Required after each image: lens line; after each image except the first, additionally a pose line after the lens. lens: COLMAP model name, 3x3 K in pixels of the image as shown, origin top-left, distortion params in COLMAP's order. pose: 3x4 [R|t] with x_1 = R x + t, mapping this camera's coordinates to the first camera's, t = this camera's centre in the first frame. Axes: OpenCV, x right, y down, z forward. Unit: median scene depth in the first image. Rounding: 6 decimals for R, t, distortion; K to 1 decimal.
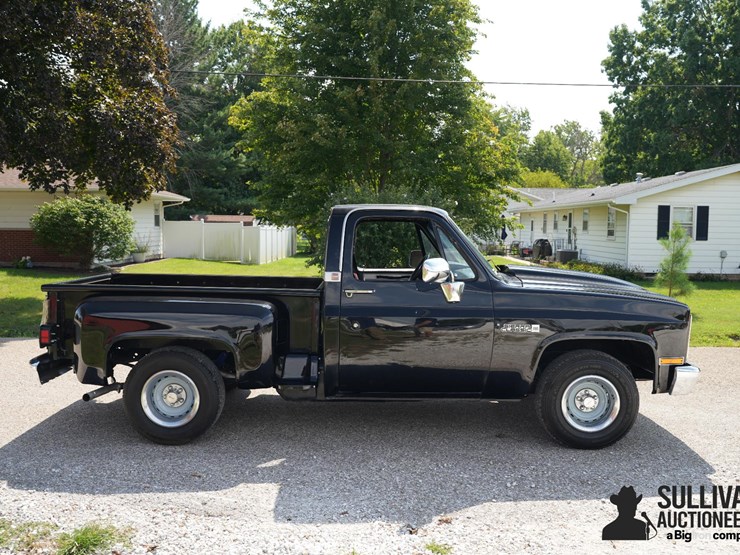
lens RADIAL K [[683.6, 0, 357.1], [0, 683.6, 309.3], [0, 0, 1]] dist [-0.046887, -0.001631]
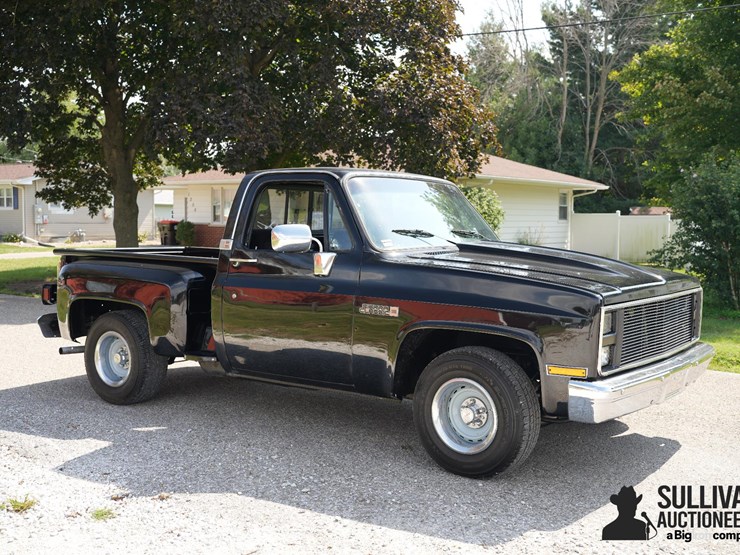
lens RADIAL K [[855.0, 0, 370.0], [0, 855.0, 277.5], [0, 0, 1]] dist [0.026826, 0.029979]
pose [[0.821973, 0.038677, -0.568211, 0.814104], [-0.072854, 0.996635, -0.037552, 0.028253], [0.564847, 0.072263, 0.822025, 0.140568]]
